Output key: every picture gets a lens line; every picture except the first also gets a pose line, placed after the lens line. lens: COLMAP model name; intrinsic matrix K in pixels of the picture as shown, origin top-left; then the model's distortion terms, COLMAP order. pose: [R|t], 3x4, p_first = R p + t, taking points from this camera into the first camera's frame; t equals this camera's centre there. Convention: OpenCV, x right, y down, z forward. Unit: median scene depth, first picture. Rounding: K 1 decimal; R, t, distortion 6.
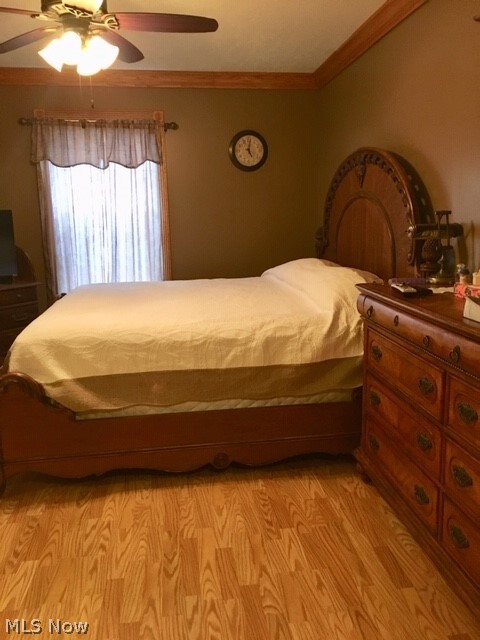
lens RADIAL K [[549.0, 0, 238.3], [0, 549.0, 317.1], [0, 0, 1]] dist [0.081277, -0.094264]
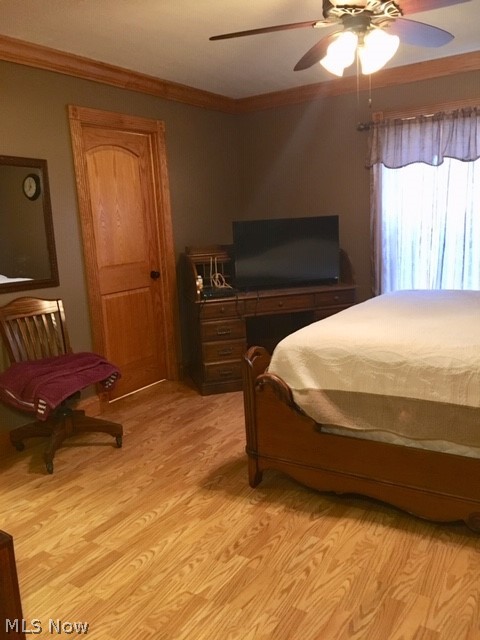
lens RADIAL K [[549.0, 0, 238.2], [0, 549.0, 316.8], [0, 0, 1]] dist [0.081277, -0.094264]
pose [[0.764057, 0.085212, -0.639496, 0.202865], [-0.081533, 0.996045, 0.035308, -0.039587], [0.639976, 0.025162, 0.767983, 0.146867]]
